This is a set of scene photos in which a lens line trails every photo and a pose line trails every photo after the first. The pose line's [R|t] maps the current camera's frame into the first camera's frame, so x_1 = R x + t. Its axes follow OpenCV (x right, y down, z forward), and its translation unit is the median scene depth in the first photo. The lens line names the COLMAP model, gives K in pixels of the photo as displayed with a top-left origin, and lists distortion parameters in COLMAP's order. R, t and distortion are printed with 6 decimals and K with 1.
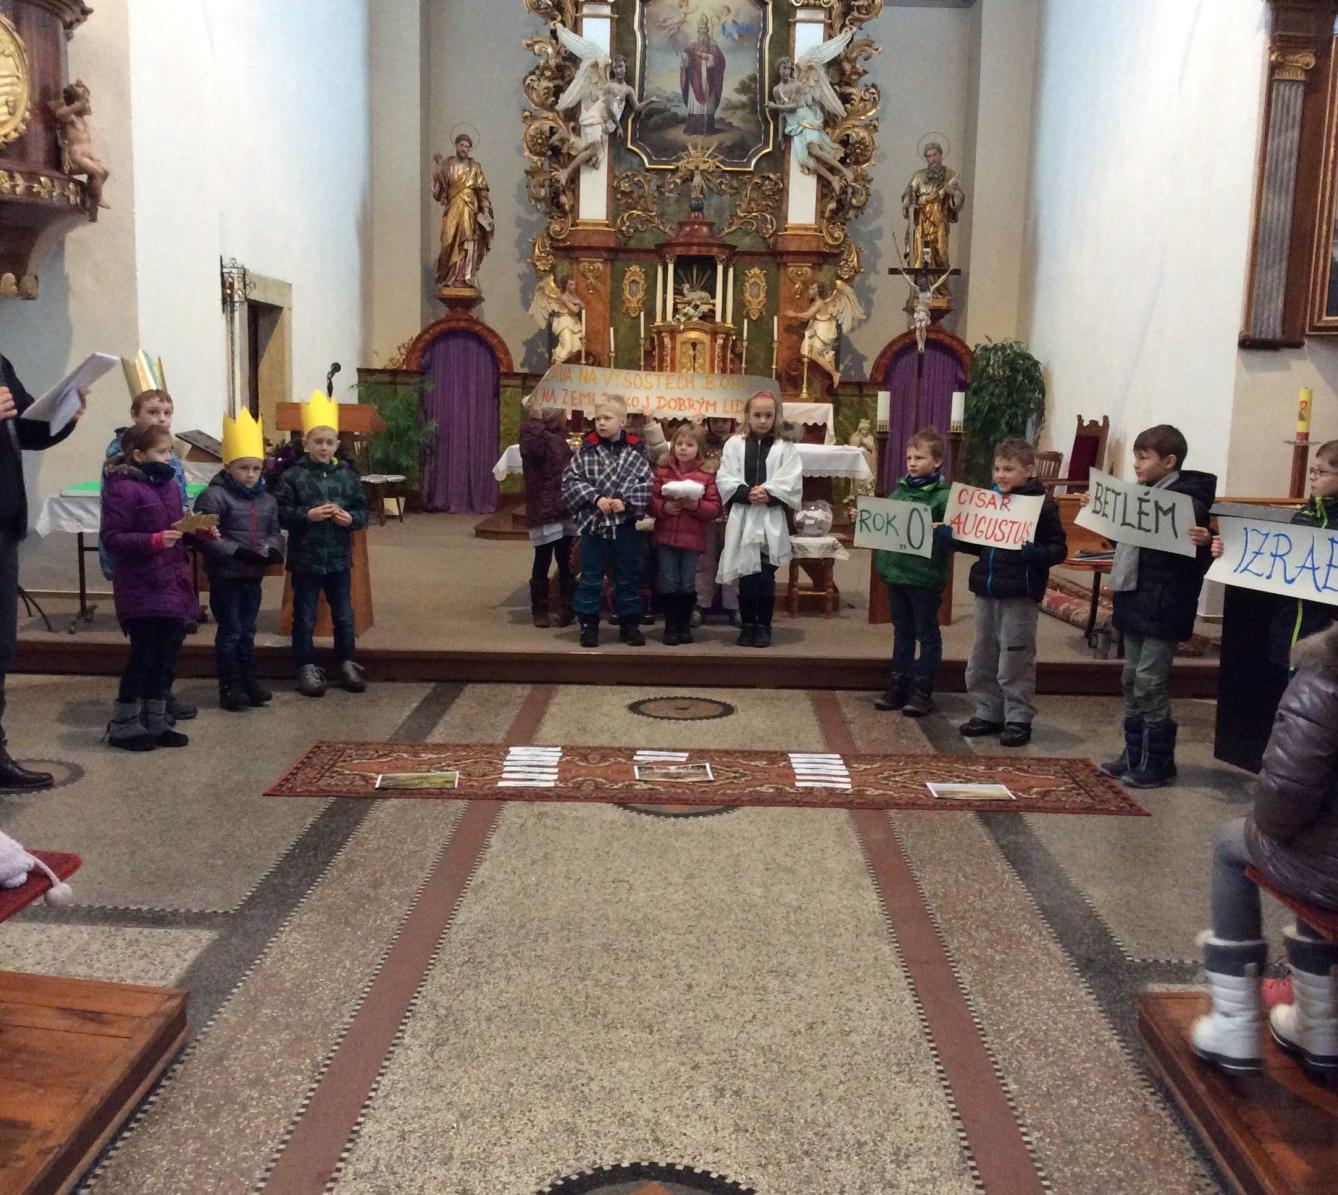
lens RADIAL K [[1454.0, 0, 669.0], [0, 1454.0, 597.5], [0, 0, 1]] dist [0.162919, -0.319337]
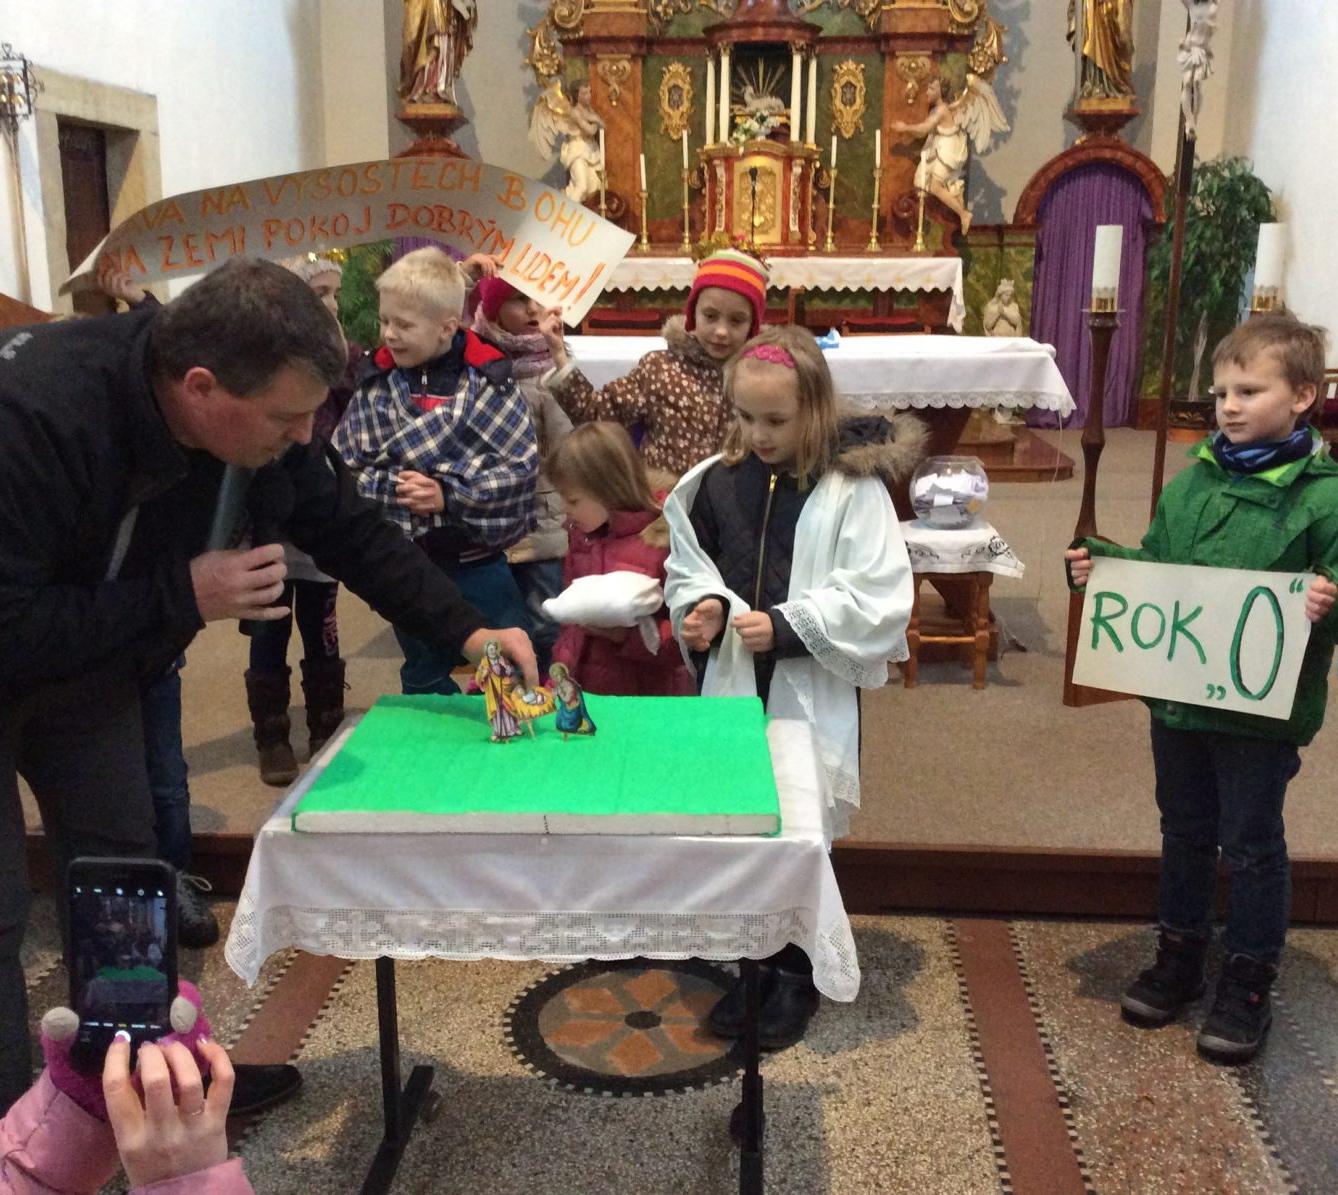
lens RADIAL K [[1457.8, 0, 669.0], [0, 1457.8, 597.5], [0, 0, 1]] dist [0.173227, -0.362866]
pose [[0.997611, -0.006006, -0.068815, 0.021469], [0.012193, 0.995881, 0.089849, -0.037340], [0.067992, -0.090474, 0.993575, 0.283536]]
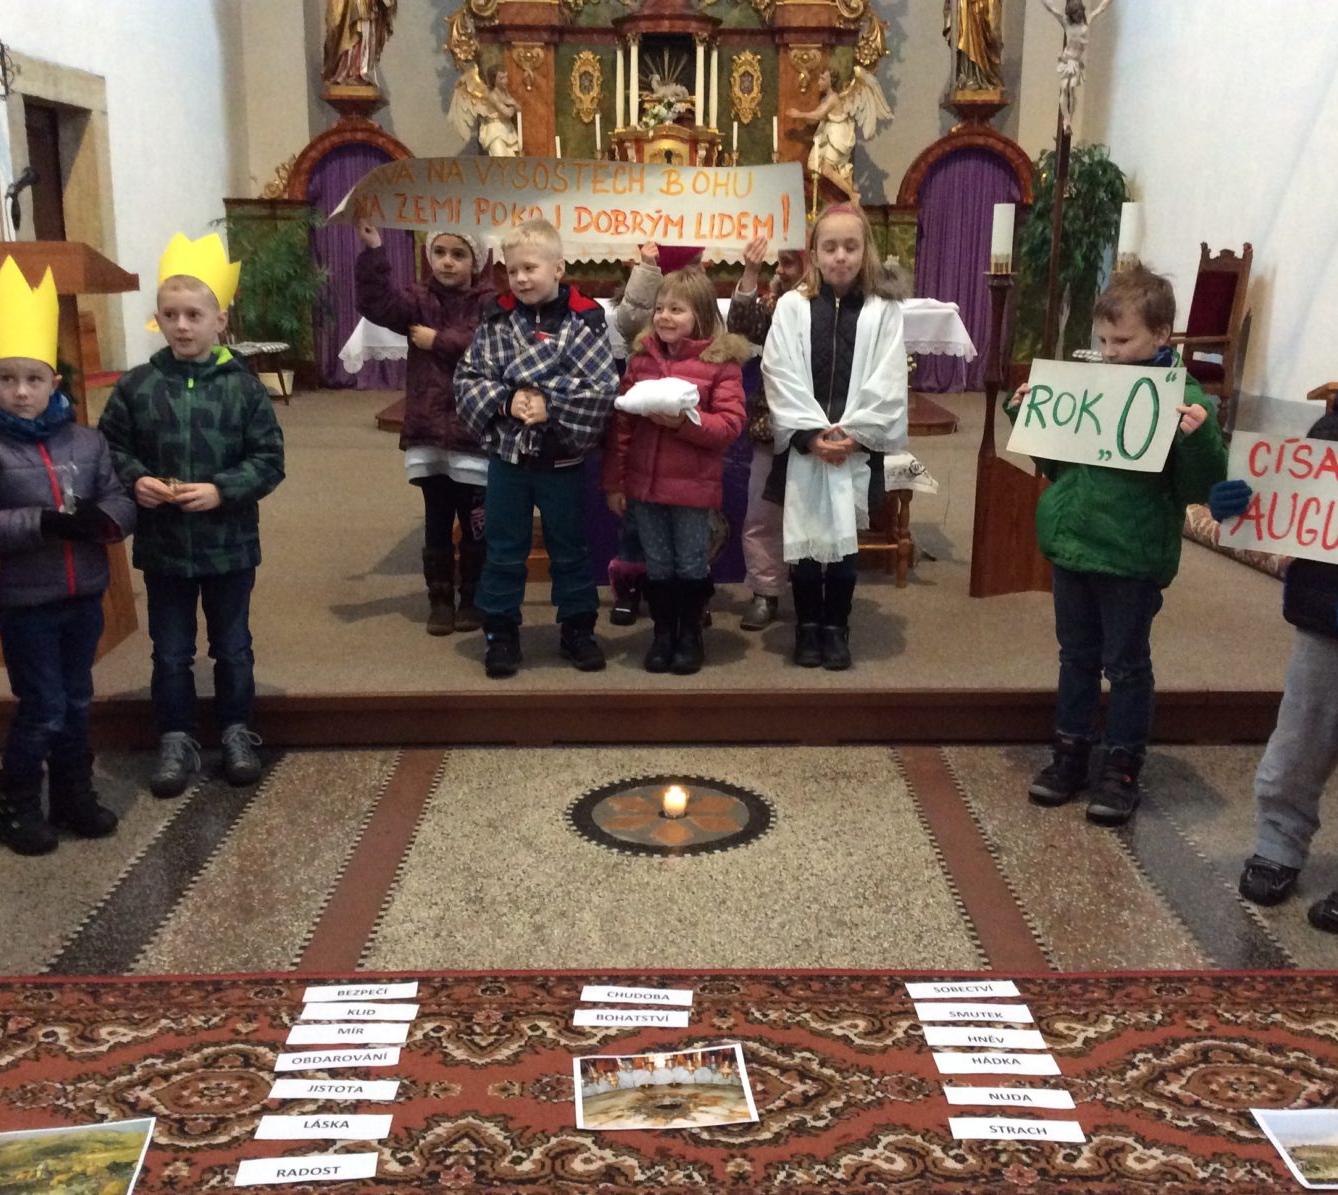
lens RADIAL K [[1454.0, 0, 669.0], [0, 1454.0, 597.5], [0, 0, 1]] dist [0.162919, -0.319337]
pose [[0.999606, -0.022951, 0.016158, 0.000412], [0.021129, 0.994237, 0.105101, -0.027921], [-0.018477, -0.104718, 0.994330, 0.224790]]
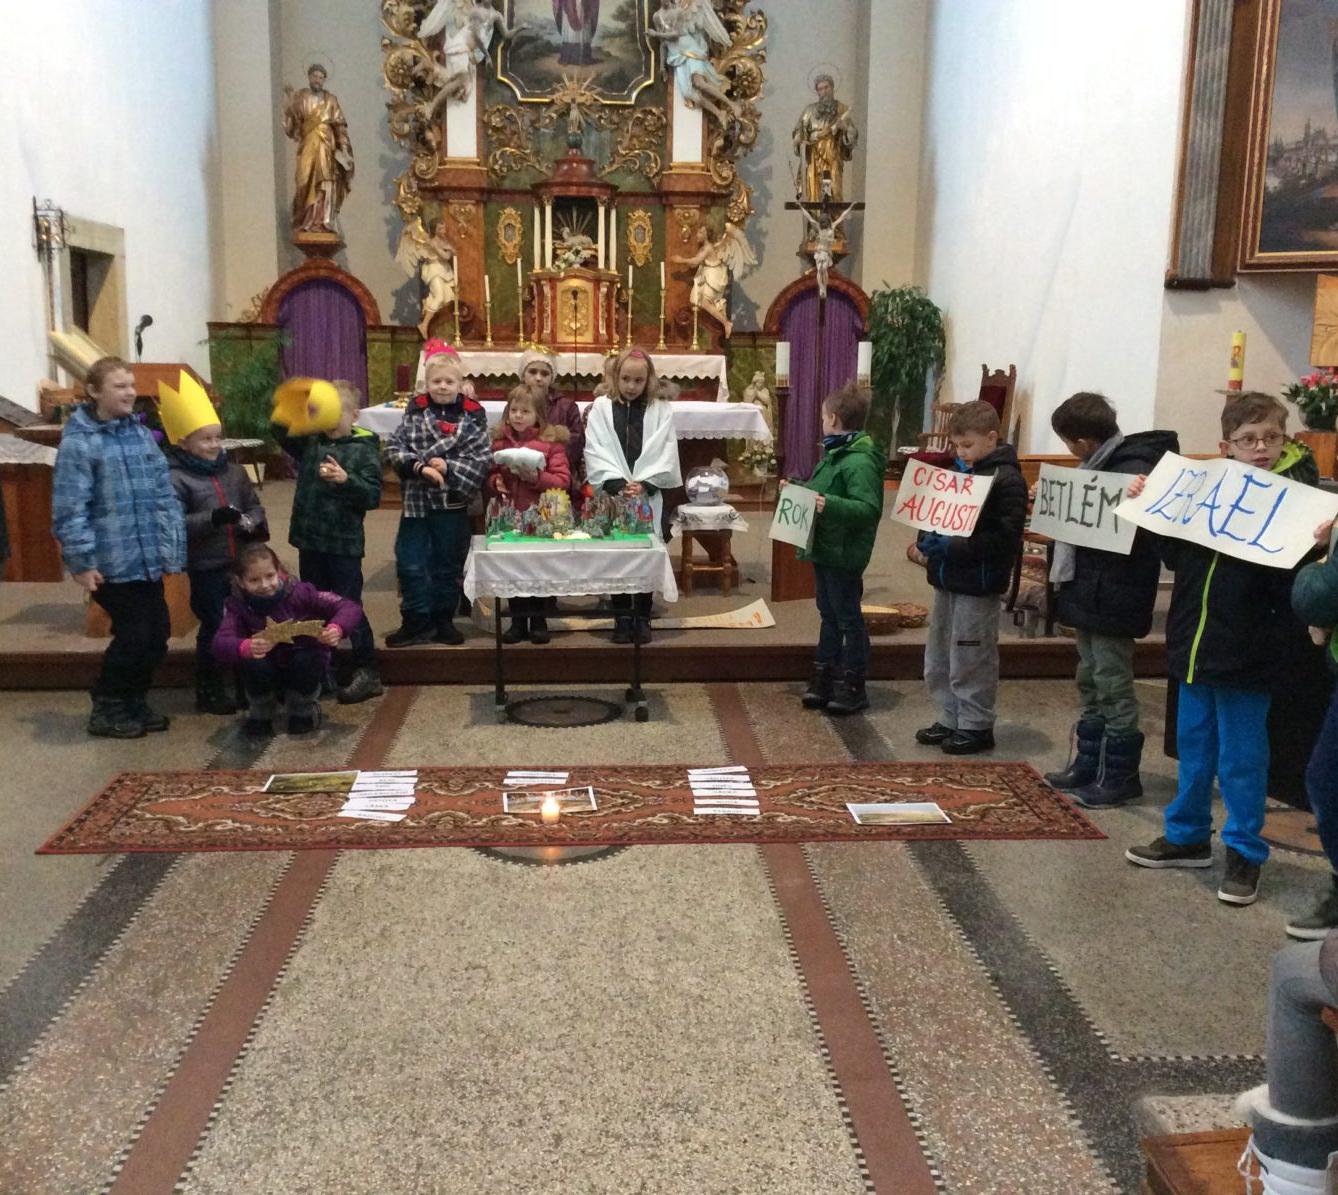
lens RADIAL K [[1446.7, 0, 669.0], [0, 1446.7, 597.5], [0, 0, 1]] dist [0.170197, -0.328328]
pose [[0.997221, -0.025936, 0.069842, 0.006373], [0.023622, 0.999151, 0.033767, -0.009293], [-0.070658, -0.032023, 0.996986, 0.063199]]
